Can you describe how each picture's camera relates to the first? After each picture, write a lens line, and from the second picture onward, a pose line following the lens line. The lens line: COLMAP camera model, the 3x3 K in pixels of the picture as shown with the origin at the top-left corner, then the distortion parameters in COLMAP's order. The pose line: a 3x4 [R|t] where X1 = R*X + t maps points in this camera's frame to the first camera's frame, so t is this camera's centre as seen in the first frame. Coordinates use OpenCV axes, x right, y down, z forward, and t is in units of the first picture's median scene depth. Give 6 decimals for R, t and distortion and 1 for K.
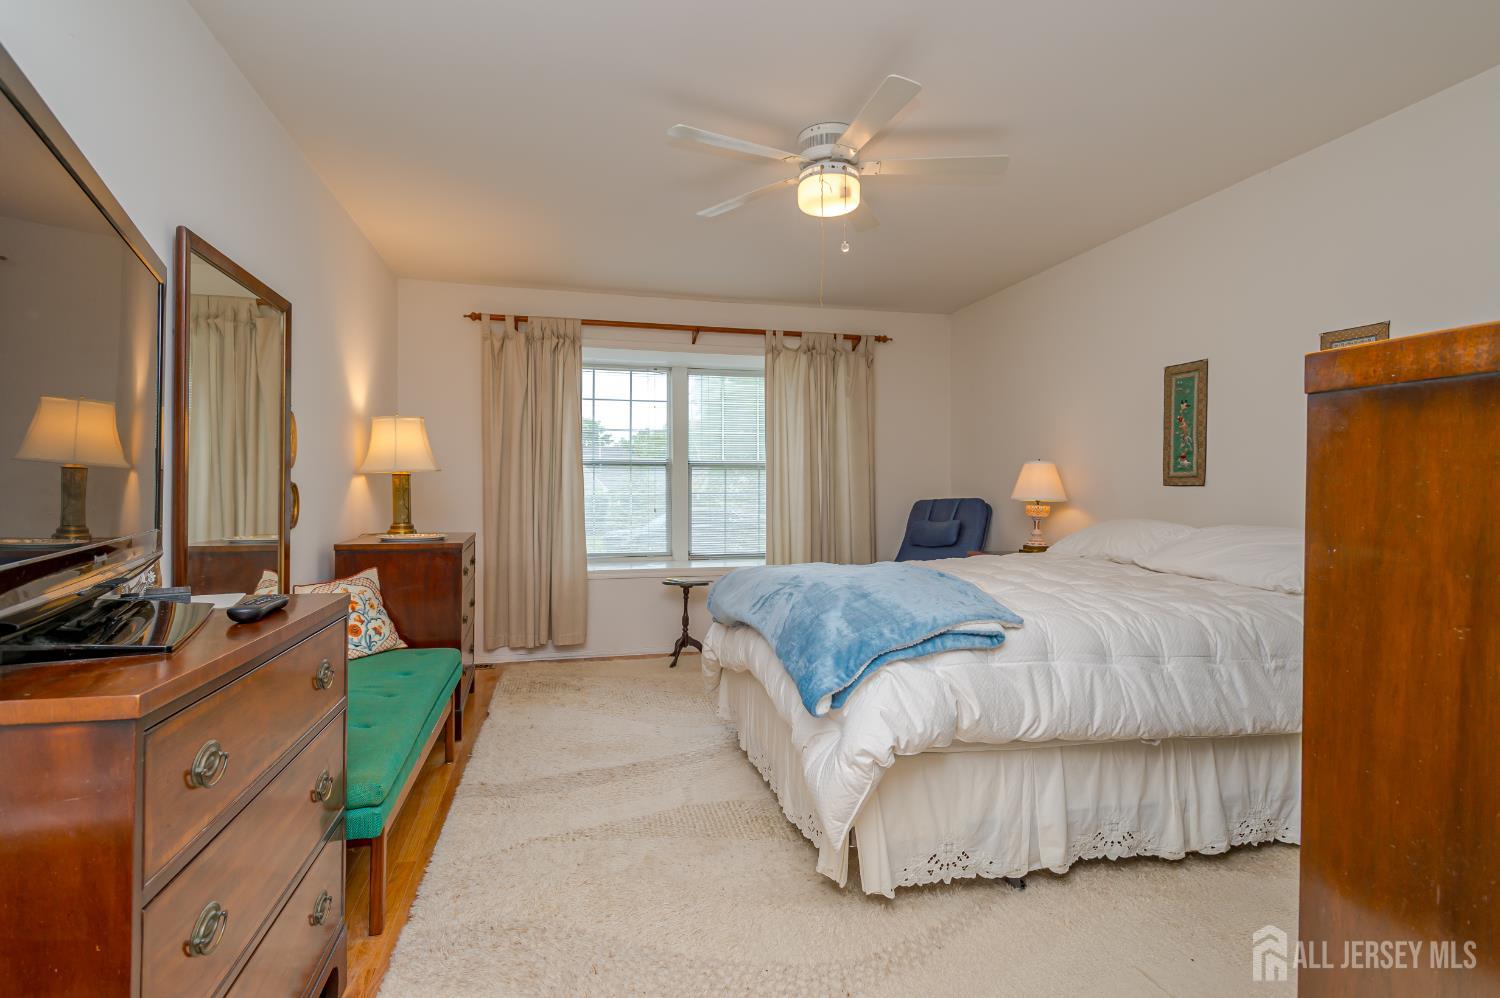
lens RADIAL K [[726.5, 0, 745.8], [0, 726.5, 499.6], [0, 0, 1]] dist [0.003620, -0.000145]
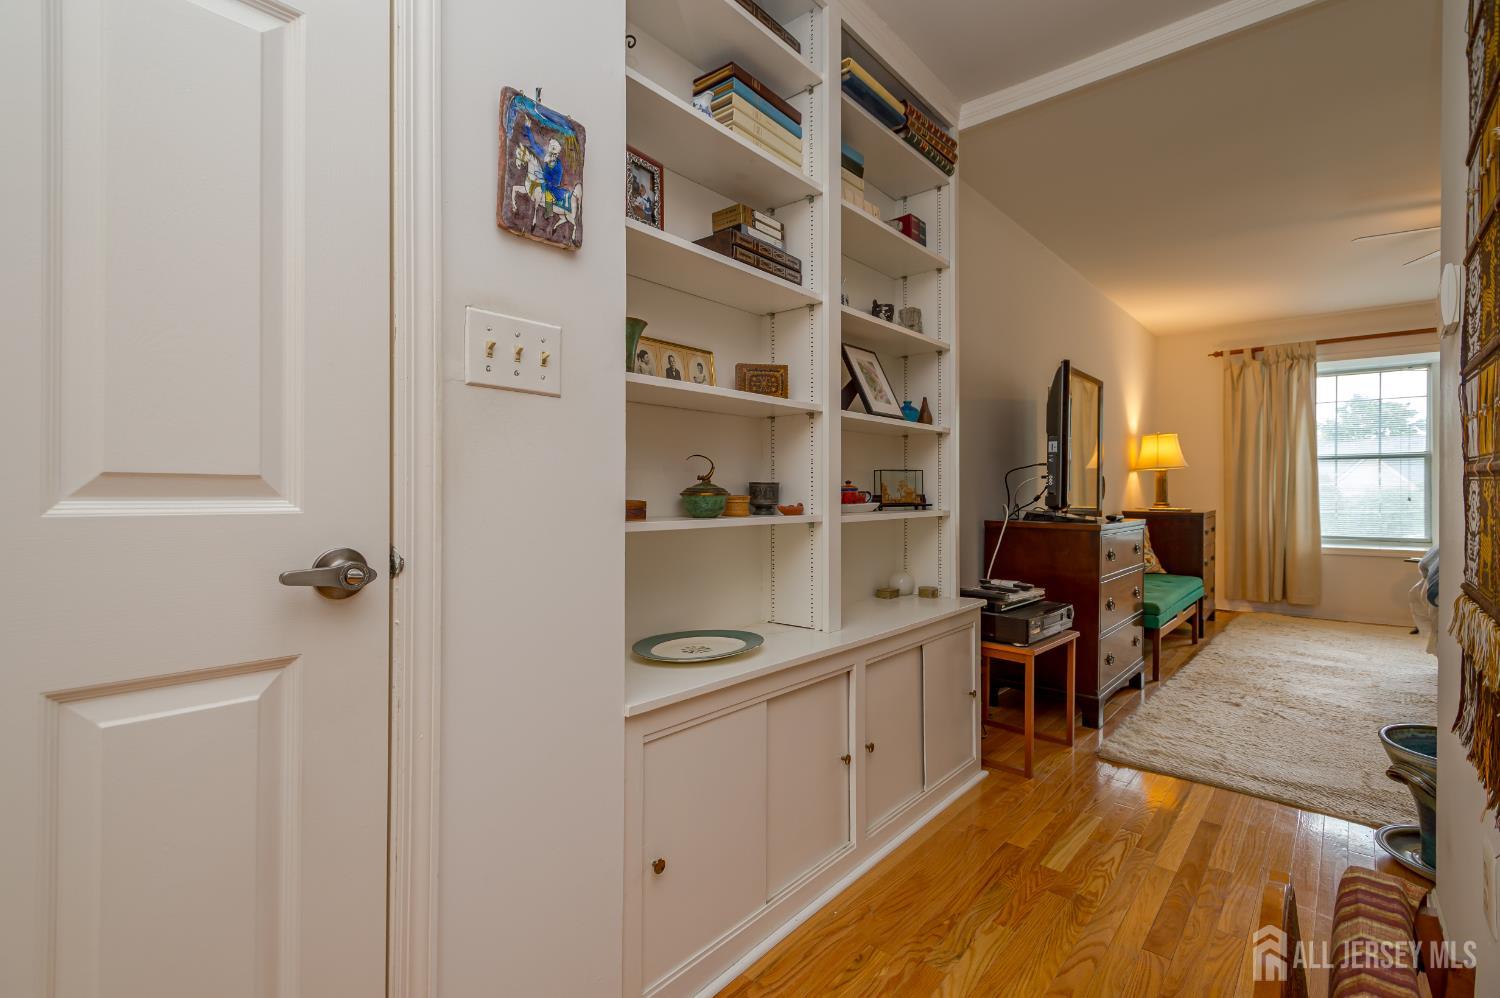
lens RADIAL K [[692.7, 0, 745.1], [0, 692.7, 494.1], [0, 0, 1]] dist [0.016778, -0.008024]
pose [[0.568220, -0.003151, -0.822871, 0.203202], [-0.006224, 0.999948, -0.008127, 0.026706], [0.822853, 0.009740, 0.568170, -0.477979]]
